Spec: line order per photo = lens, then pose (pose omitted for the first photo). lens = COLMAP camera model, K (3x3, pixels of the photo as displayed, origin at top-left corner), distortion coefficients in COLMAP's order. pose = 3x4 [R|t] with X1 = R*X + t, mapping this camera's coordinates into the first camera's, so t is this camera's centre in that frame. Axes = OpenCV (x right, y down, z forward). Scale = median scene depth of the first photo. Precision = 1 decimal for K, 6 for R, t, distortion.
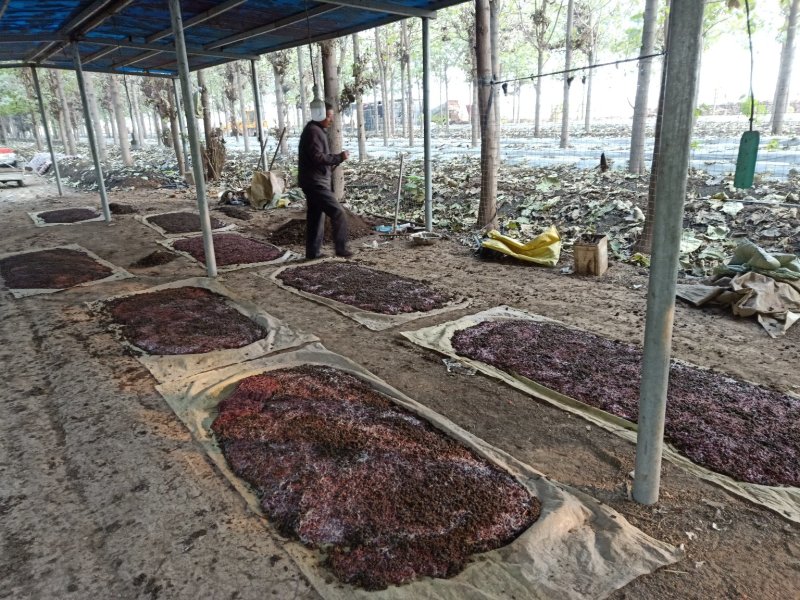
lens RADIAL K [[598.6, 0, 400.0], [0, 598.6, 300.0], [0, 0, 1]] dist [0.046856, -0.004937]
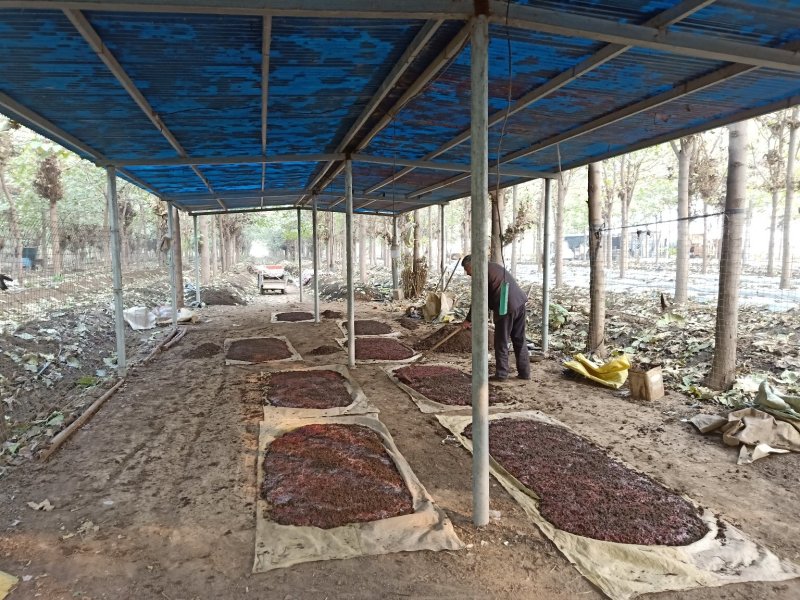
lens RADIAL K [[598.6, 0, 400.0], [0, 598.6, 300.0], [0, 0, 1]] dist [0.046856, -0.004937]
pose [[0.921006, 0.067653, -0.383629, 0.392245], [-0.143399, 0.974532, -0.172409, 0.043768], [0.362194, 0.213802, 0.907251, -0.261039]]
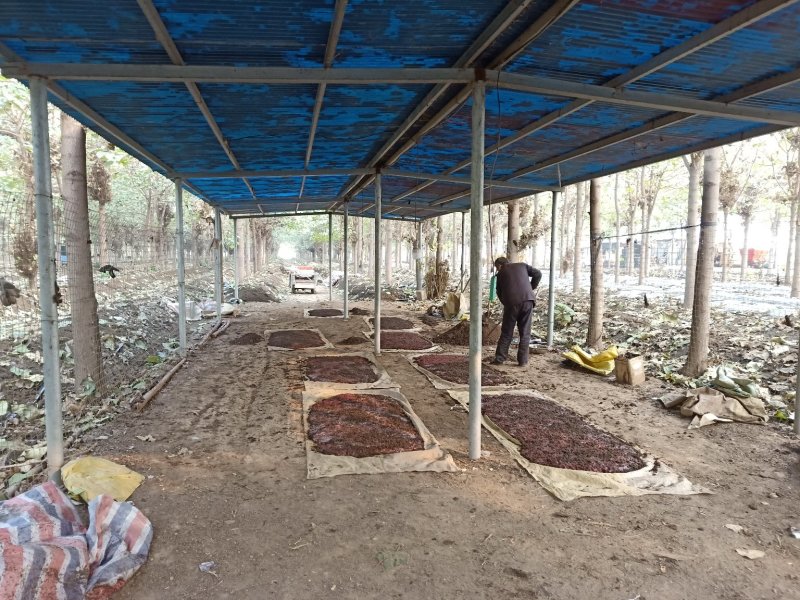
lens RADIAL K [[598.6, 0, 400.0], [0, 598.6, 300.0], [0, 0, 1]] dist [0.046856, -0.004937]
pose [[0.902810, 0.082924, -0.421970, 0.504583], [-0.169657, 0.970324, -0.172300, 0.110412], [0.395160, 0.227145, 0.890087, -0.480958]]
